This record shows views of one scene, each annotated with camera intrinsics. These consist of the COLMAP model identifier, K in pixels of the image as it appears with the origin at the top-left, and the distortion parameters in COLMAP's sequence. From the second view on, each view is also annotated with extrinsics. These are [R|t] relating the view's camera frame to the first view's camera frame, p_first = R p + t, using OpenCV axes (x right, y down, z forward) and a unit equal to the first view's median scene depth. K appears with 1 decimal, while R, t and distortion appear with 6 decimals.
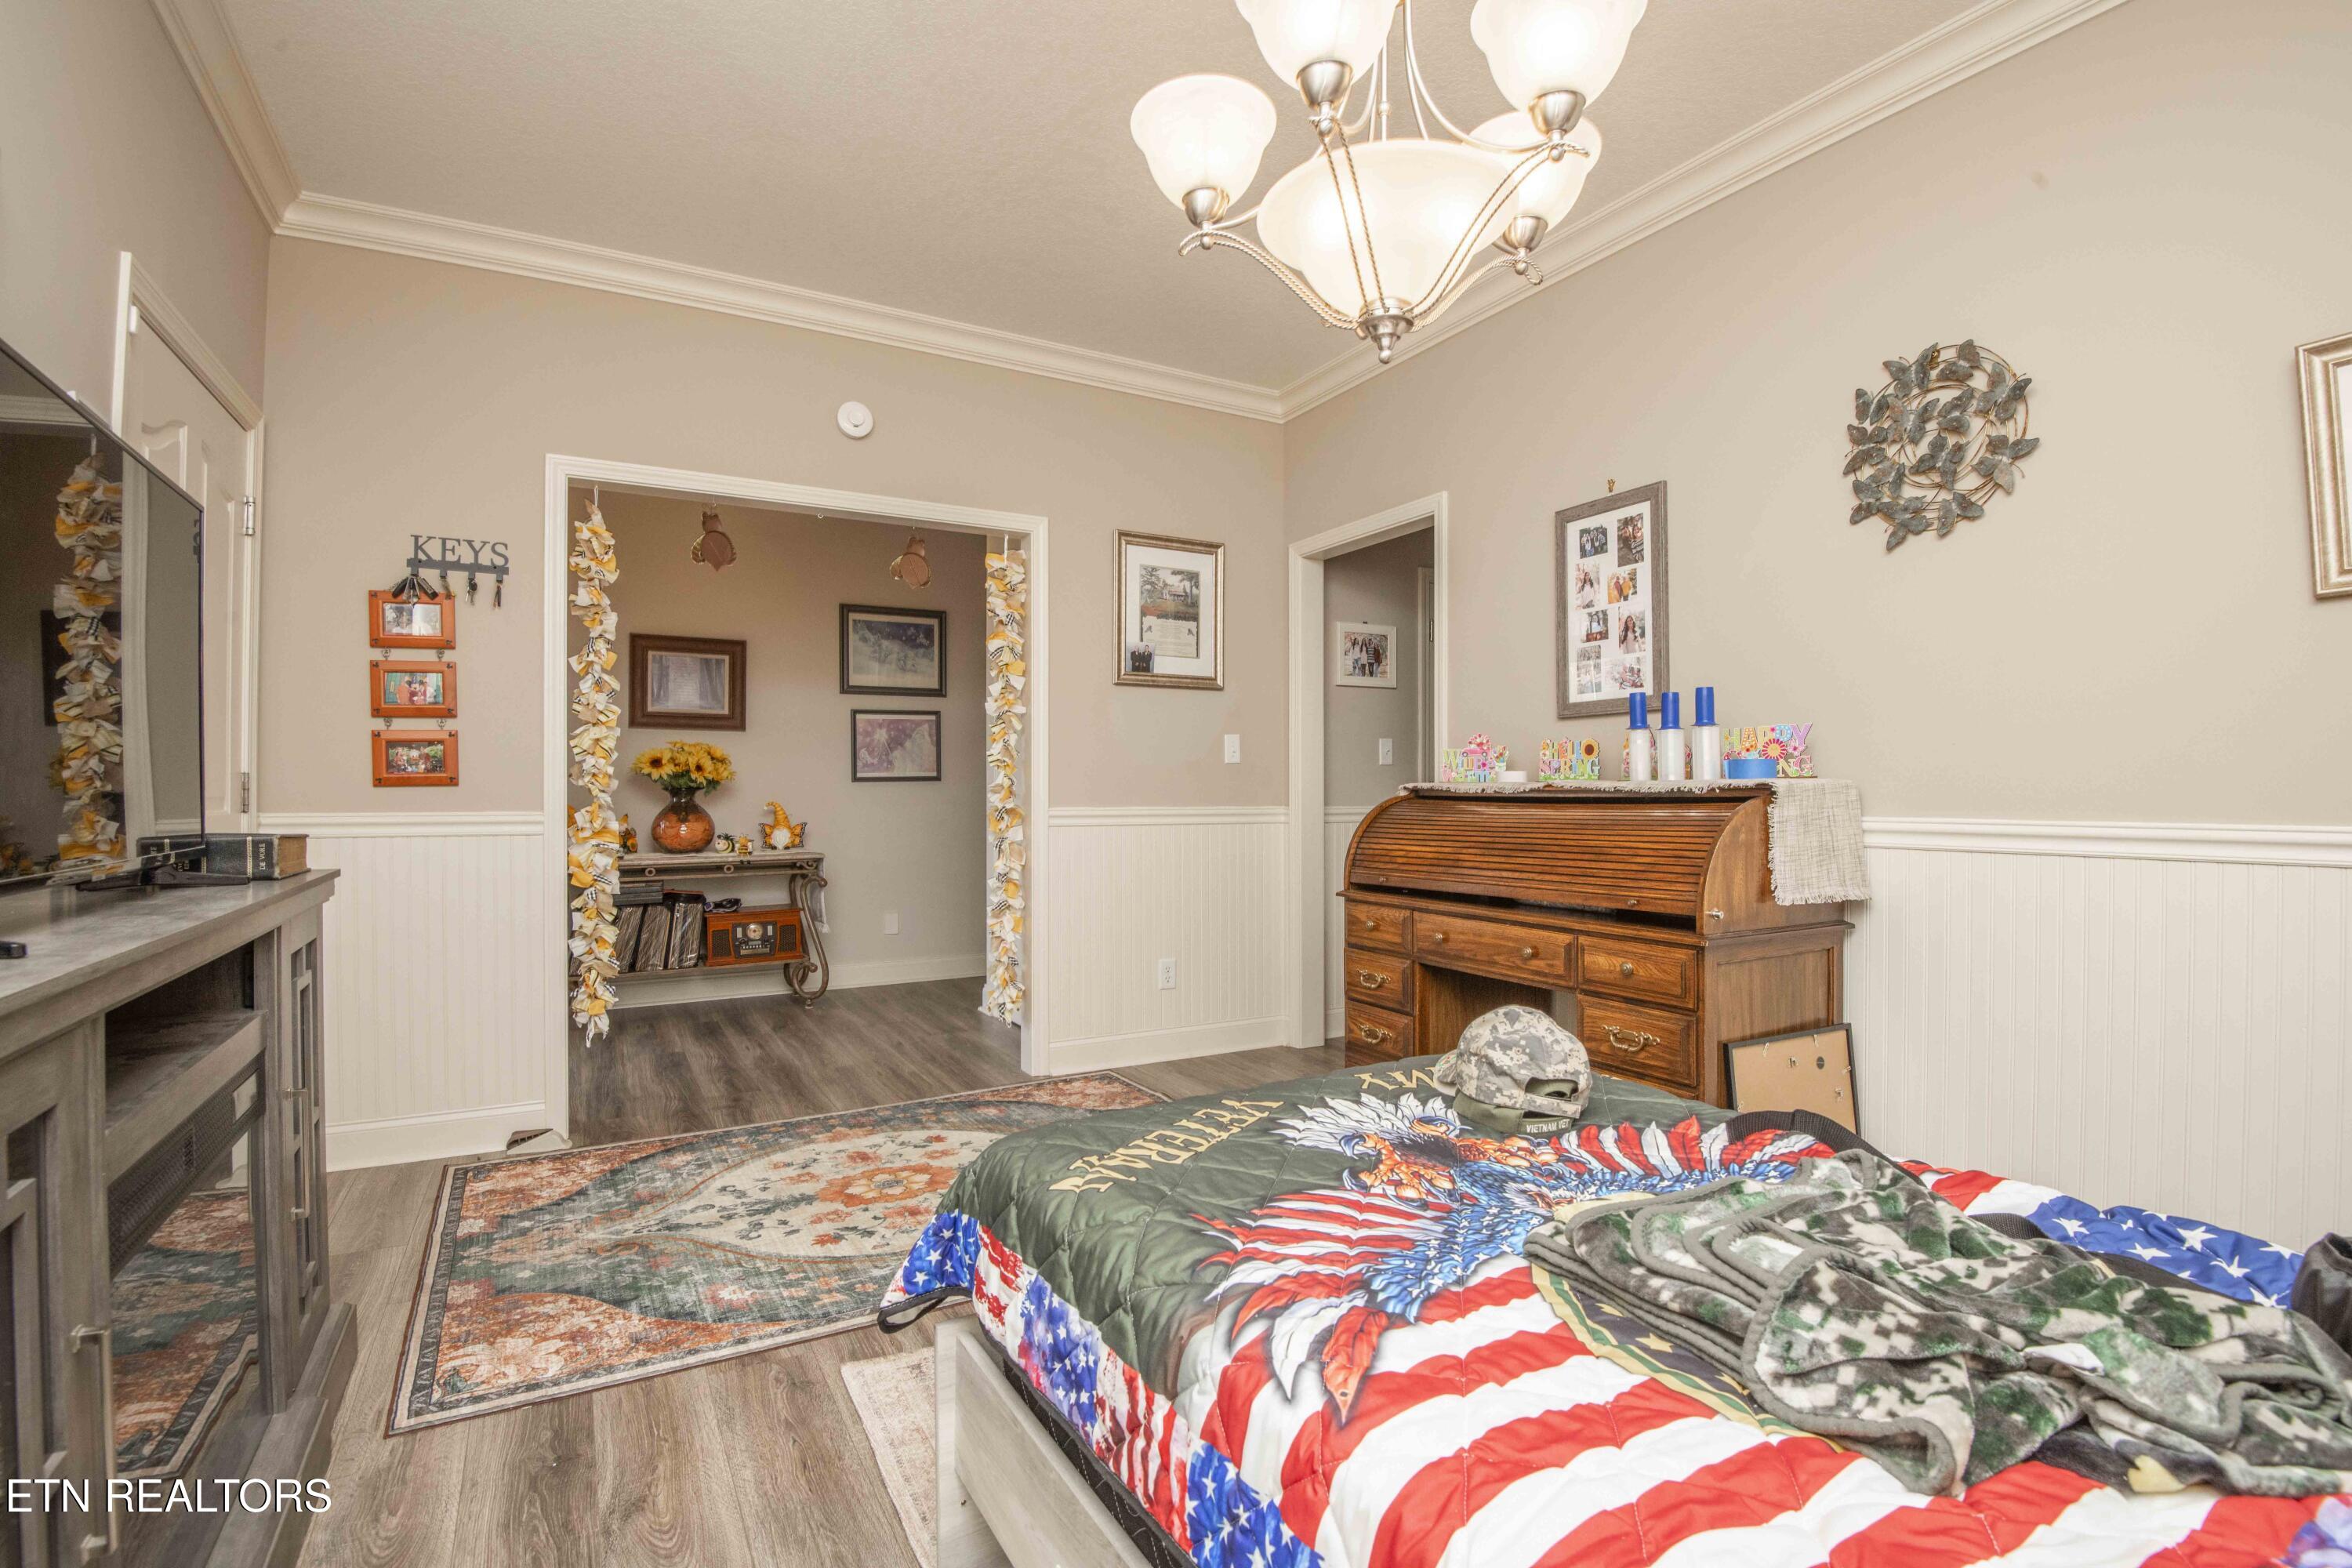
lens RADIAL K [[1090.3, 0, 1186.3], [0, 1090.3, 780.1], [0, 0, 1]] dist [-0.001752, -0.028008]
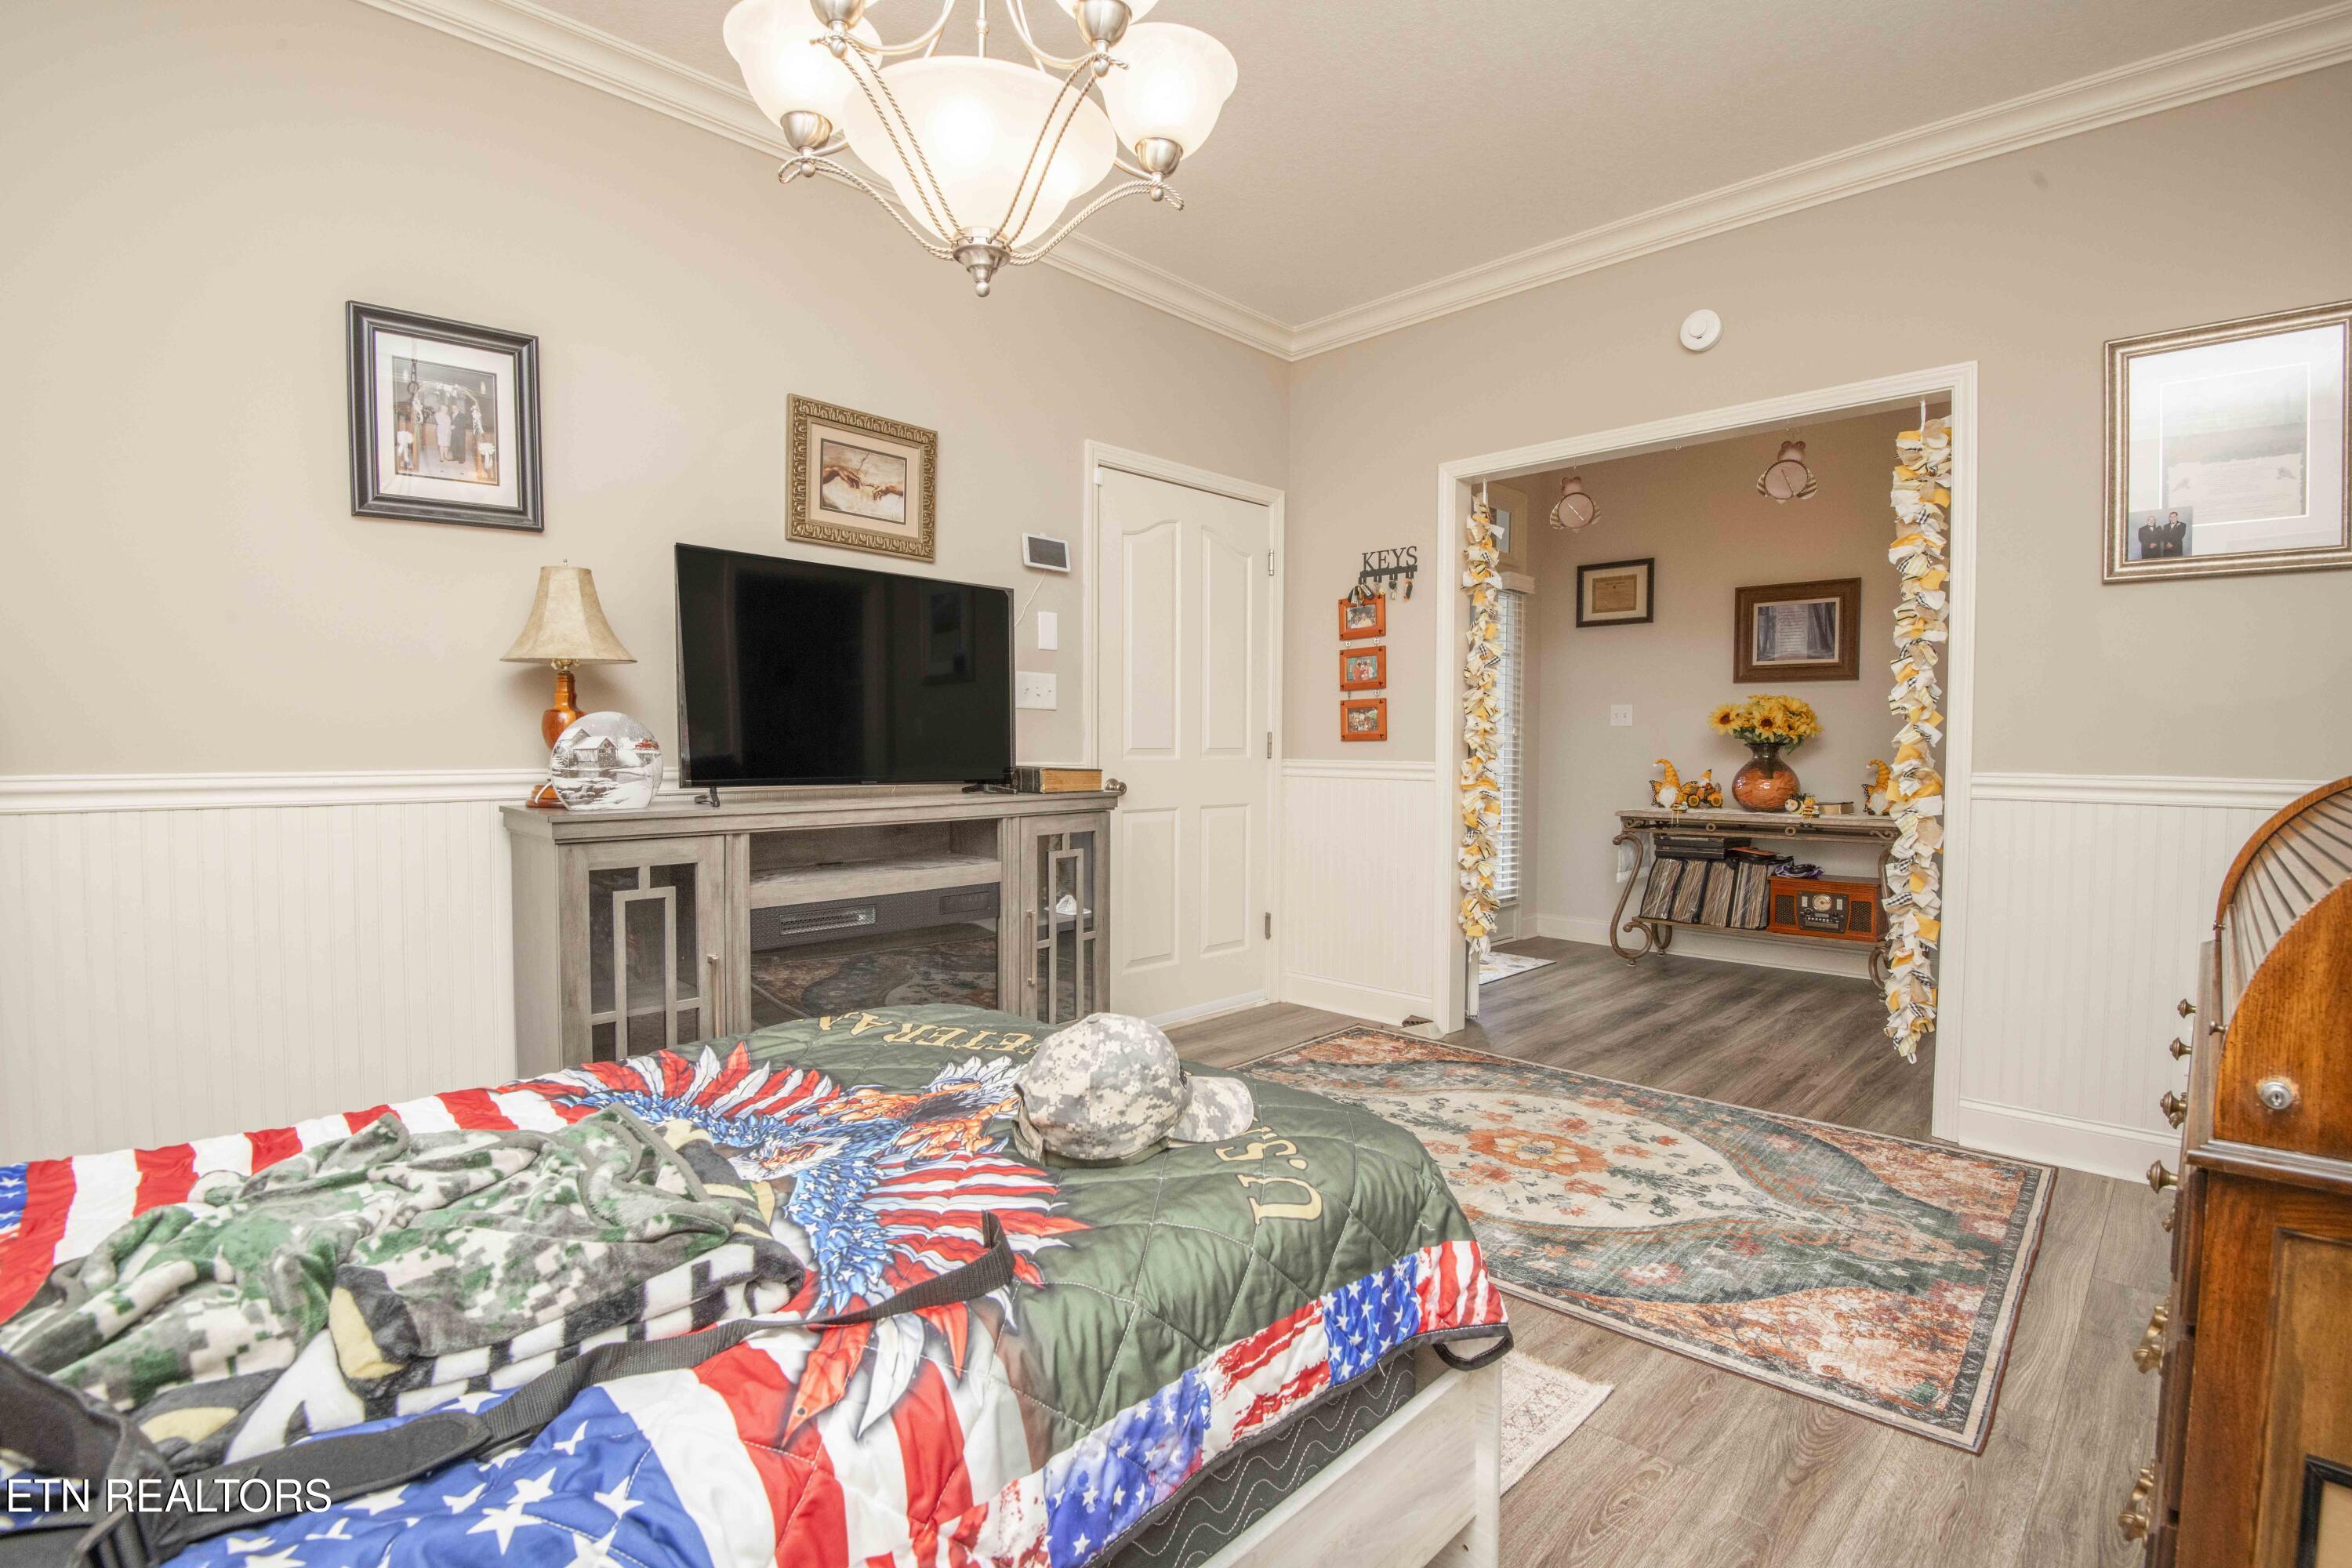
lens RADIAL K [[1090.3, 0, 1186.3], [0, 1090.3, 780.1], [0, 0, 1]] dist [-0.001752, -0.028008]
pose [[0.276338, 0.034256, -0.960450, 0.488116], [0.003863, 0.999317, 0.036753, 0.003237], [0.961053, -0.013867, 0.276017, 0.378098]]
